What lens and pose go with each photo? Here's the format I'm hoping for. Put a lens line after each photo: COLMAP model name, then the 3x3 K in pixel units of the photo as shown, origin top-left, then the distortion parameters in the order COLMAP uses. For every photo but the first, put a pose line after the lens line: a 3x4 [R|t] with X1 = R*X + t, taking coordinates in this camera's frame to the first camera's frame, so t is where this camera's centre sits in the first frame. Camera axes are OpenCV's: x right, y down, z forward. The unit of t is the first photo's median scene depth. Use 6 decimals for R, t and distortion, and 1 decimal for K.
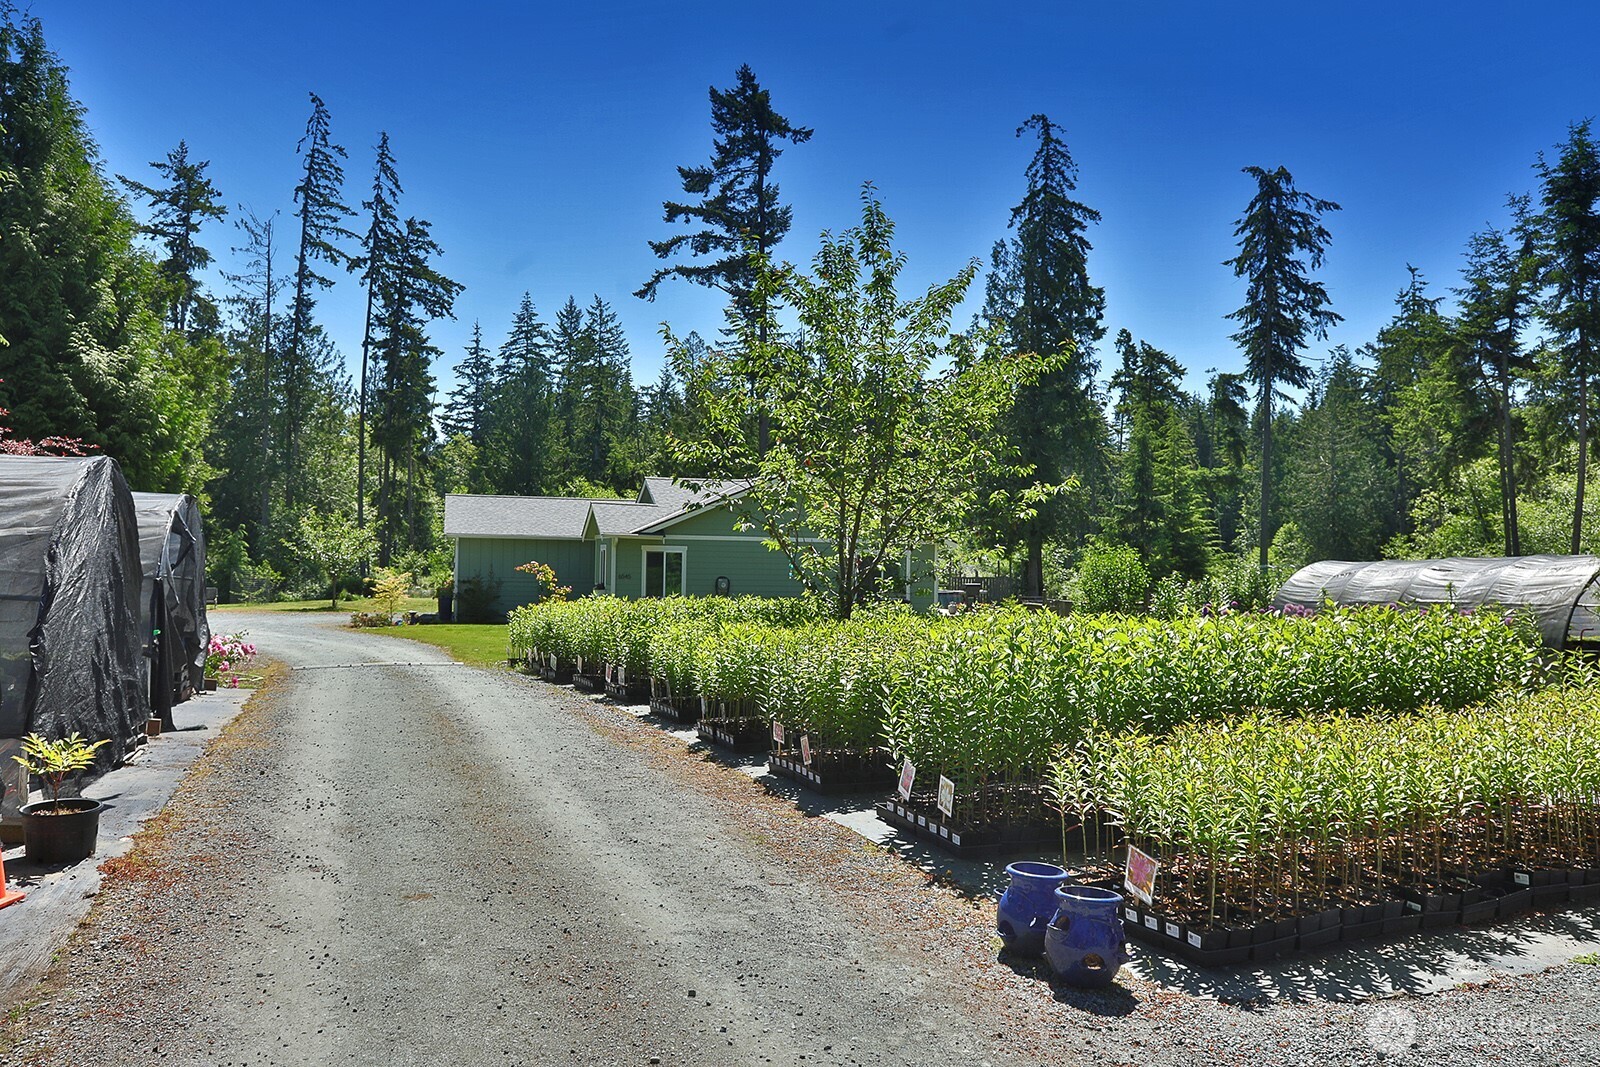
lens RADIAL K [[1181.0, 0, 840.8], [0, 1181.0, 431.2], [0, 0, 1]] dist [-0.065765, 0.024777]
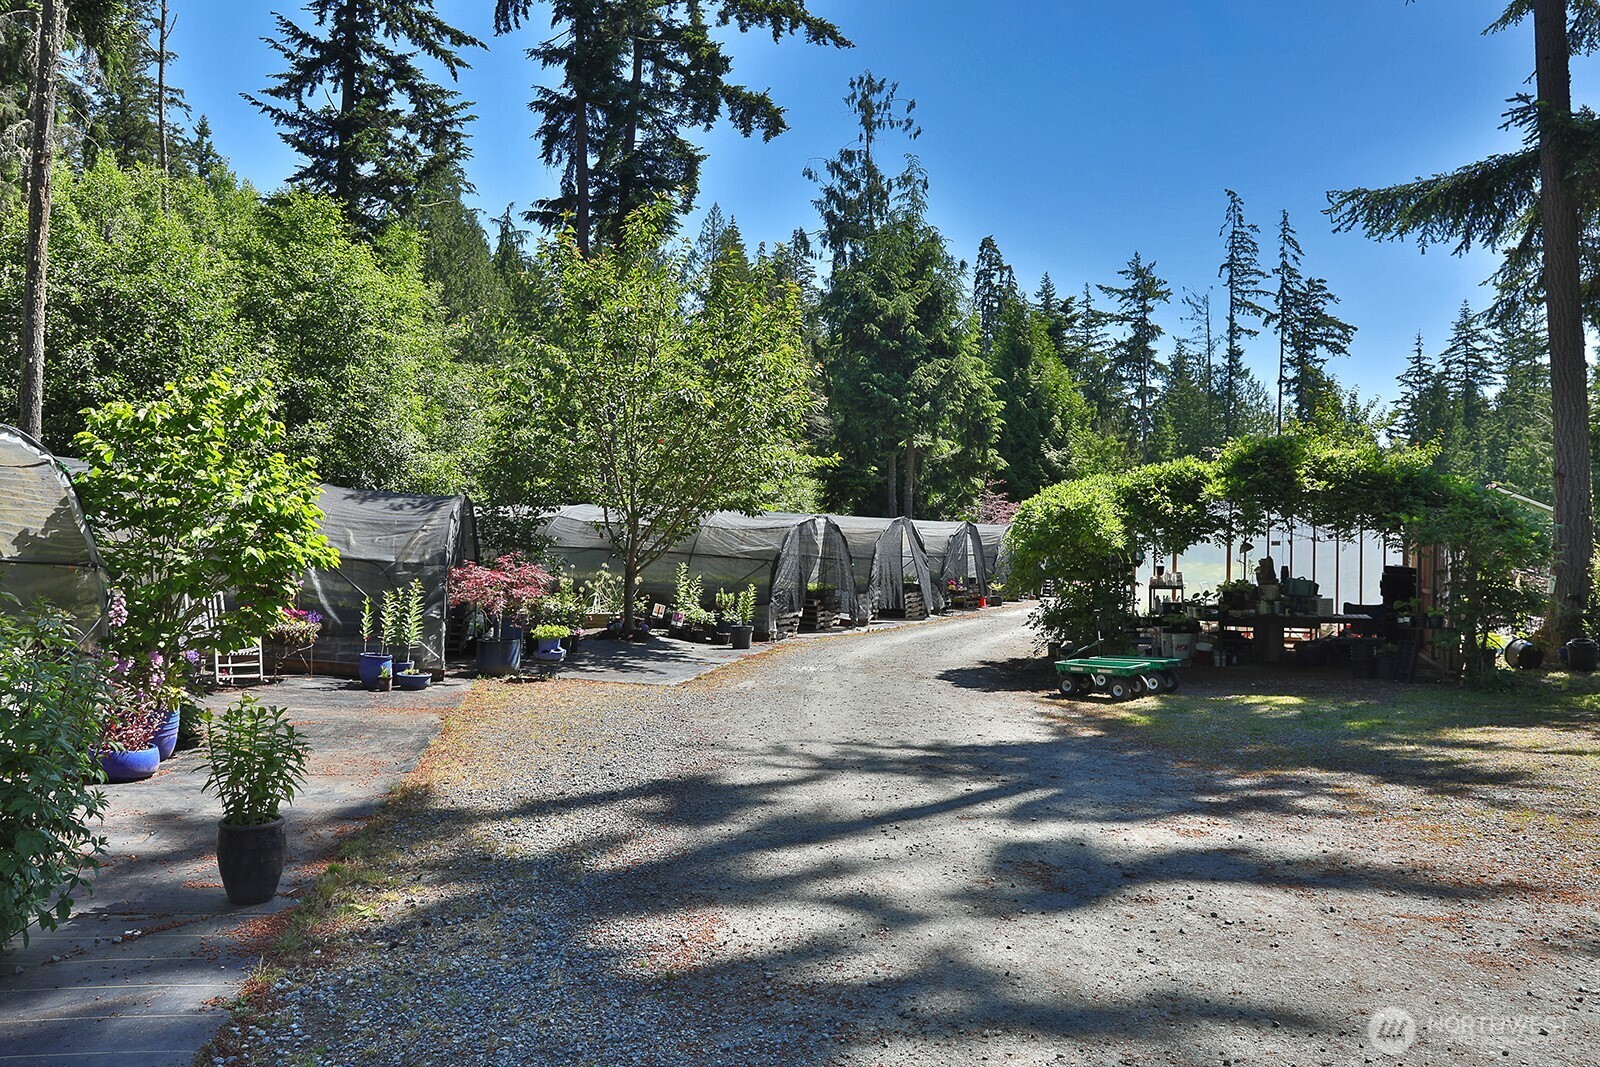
lens RADIAL K [[1181.0, 0, 799.7], [0, 1181.0, 530.7], [0, 0, 1]] dist [-0.065765, 0.024777]
pose [[0.659974, 0.003685, -0.751280, 0.197177], [0.064283, 0.996044, 0.061356, -0.025171], [0.748534, -0.088788, 0.657126, -0.229879]]
